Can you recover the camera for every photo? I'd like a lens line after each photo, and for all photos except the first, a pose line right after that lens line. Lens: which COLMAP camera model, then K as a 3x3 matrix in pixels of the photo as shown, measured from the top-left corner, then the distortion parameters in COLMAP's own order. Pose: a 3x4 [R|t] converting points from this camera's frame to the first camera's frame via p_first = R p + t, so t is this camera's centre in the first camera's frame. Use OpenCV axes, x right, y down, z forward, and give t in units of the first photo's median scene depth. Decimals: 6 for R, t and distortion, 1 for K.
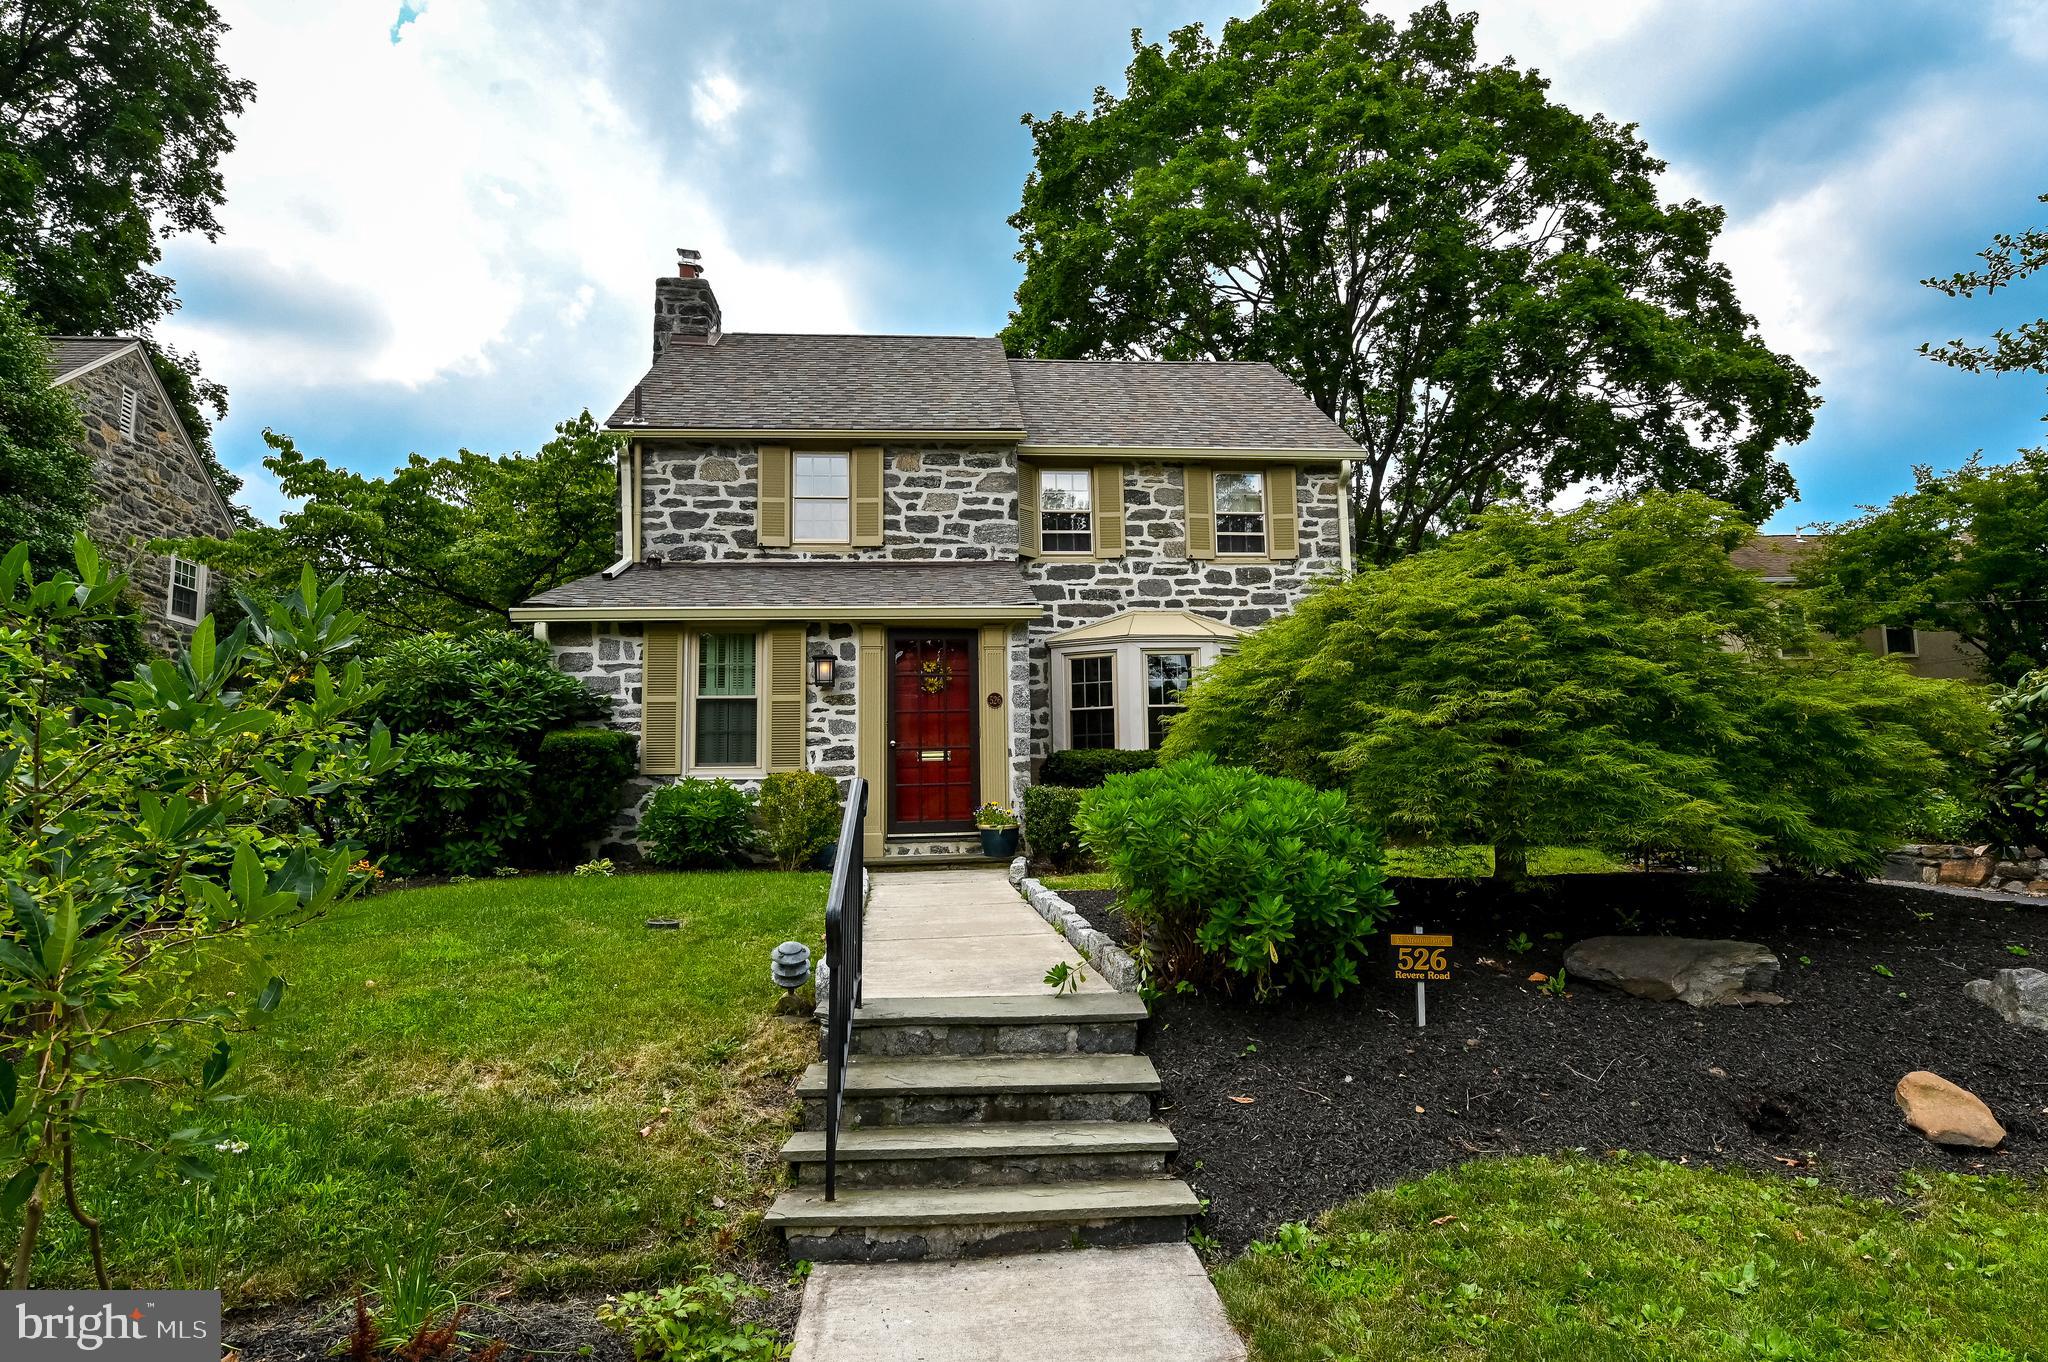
lens RADIAL K [[1106.5, 0, 1021.7], [0, 1106.5, 679.5], [0, 0, 1]] dist [-0.005773, -0.000837]
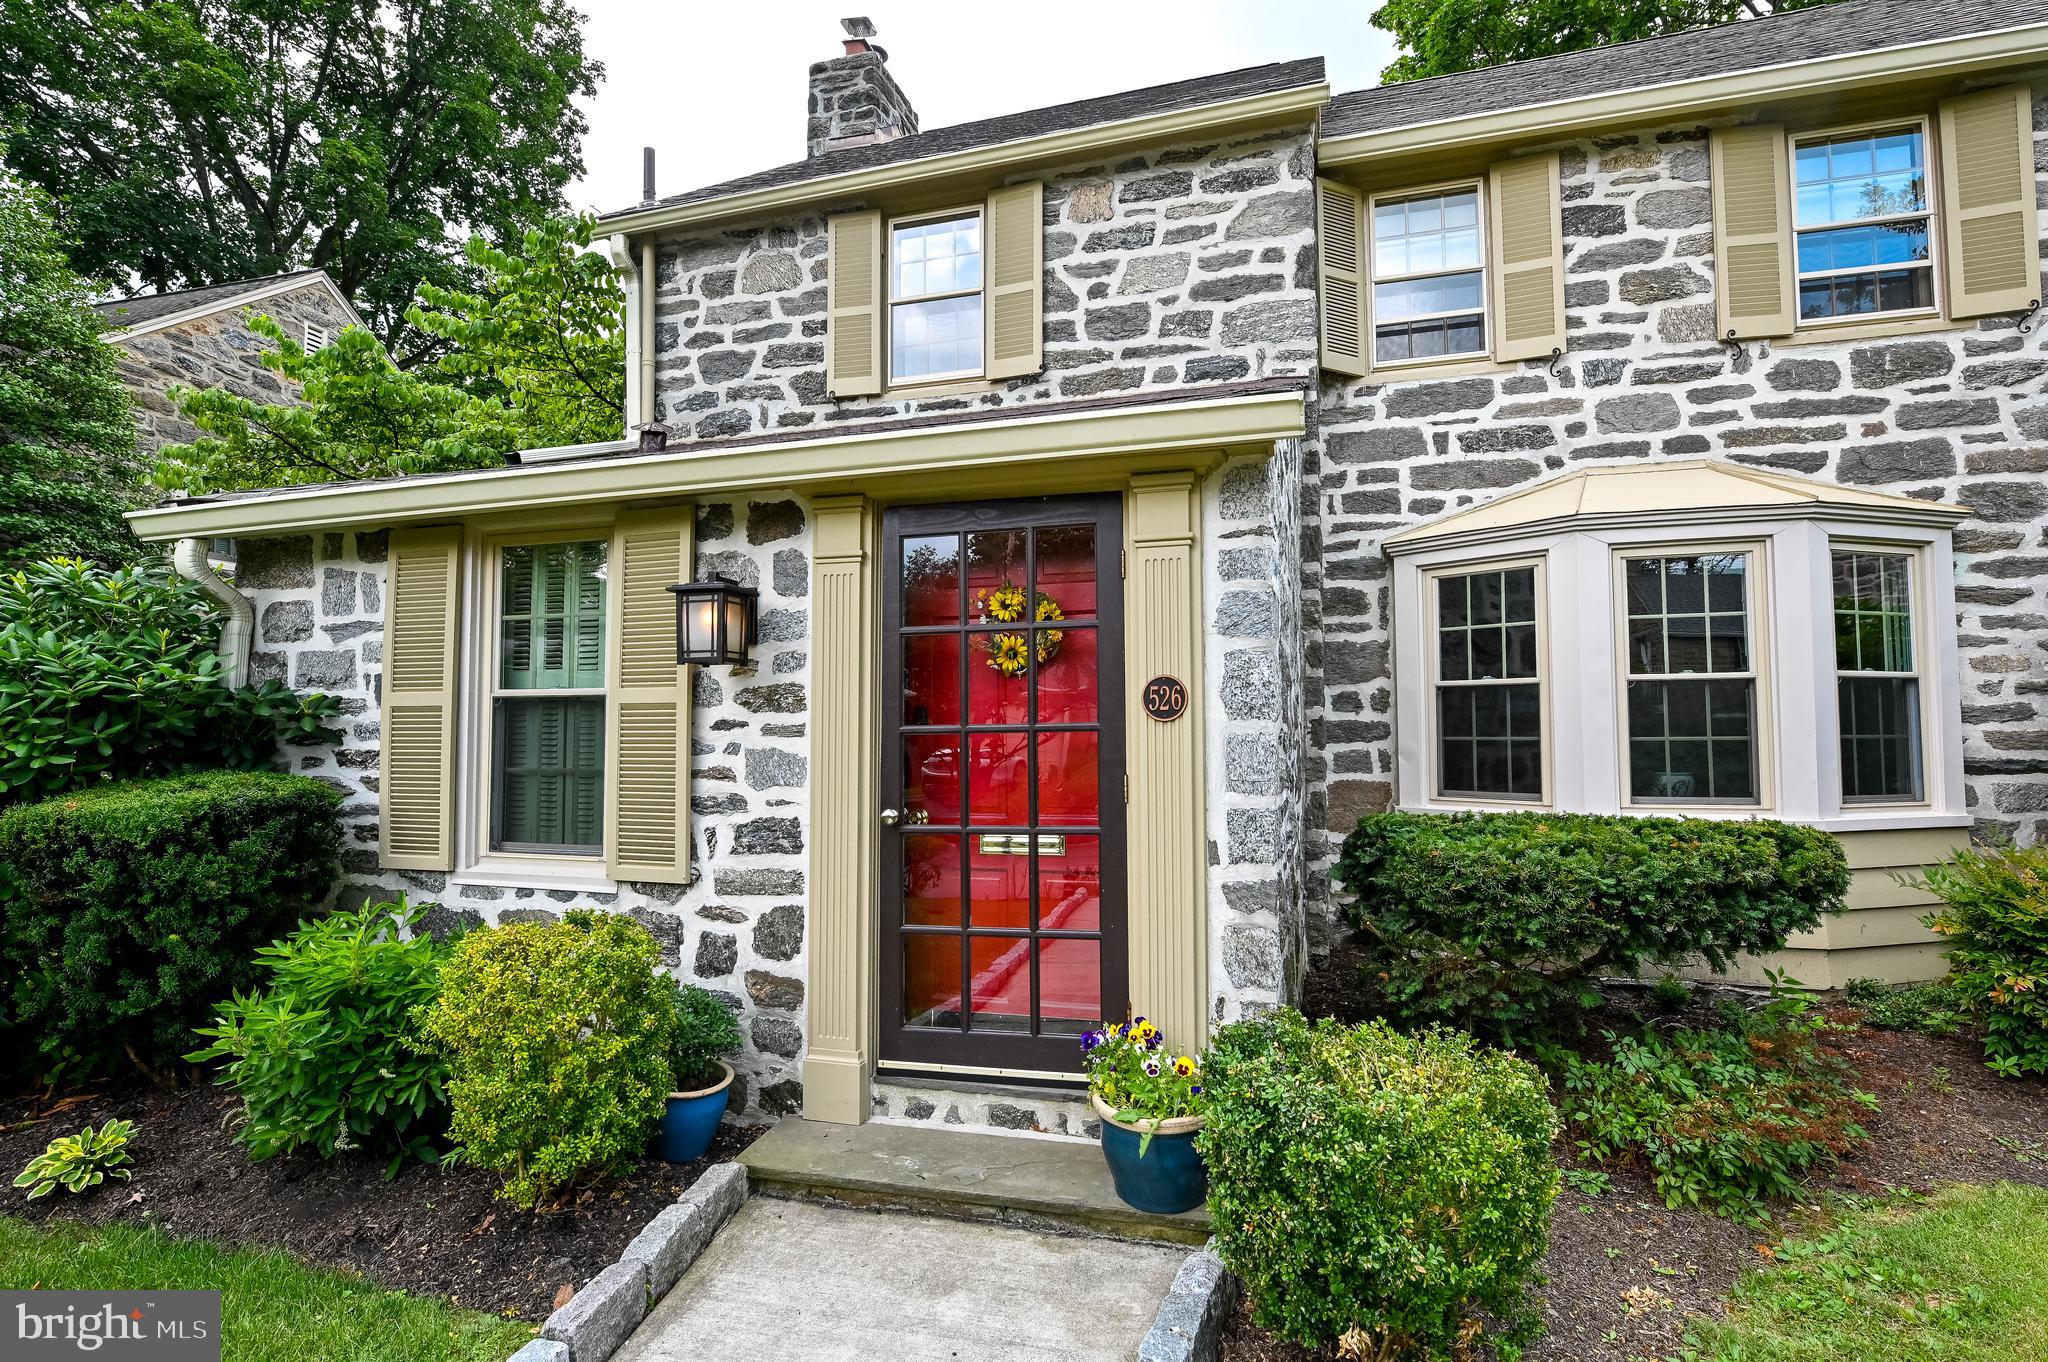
lens RADIAL K [[1008.8, 0, 1024.0], [0, 1008.8, 686.7], [0, 0, 1]] dist [-0.001202, 0.000439]
pose [[0.931724, -0.005504, -0.363124, 0.036779], [0.030197, 0.997597, 0.062361, -0.003934], [0.361908, -0.069068, 0.929652, 0.543327]]
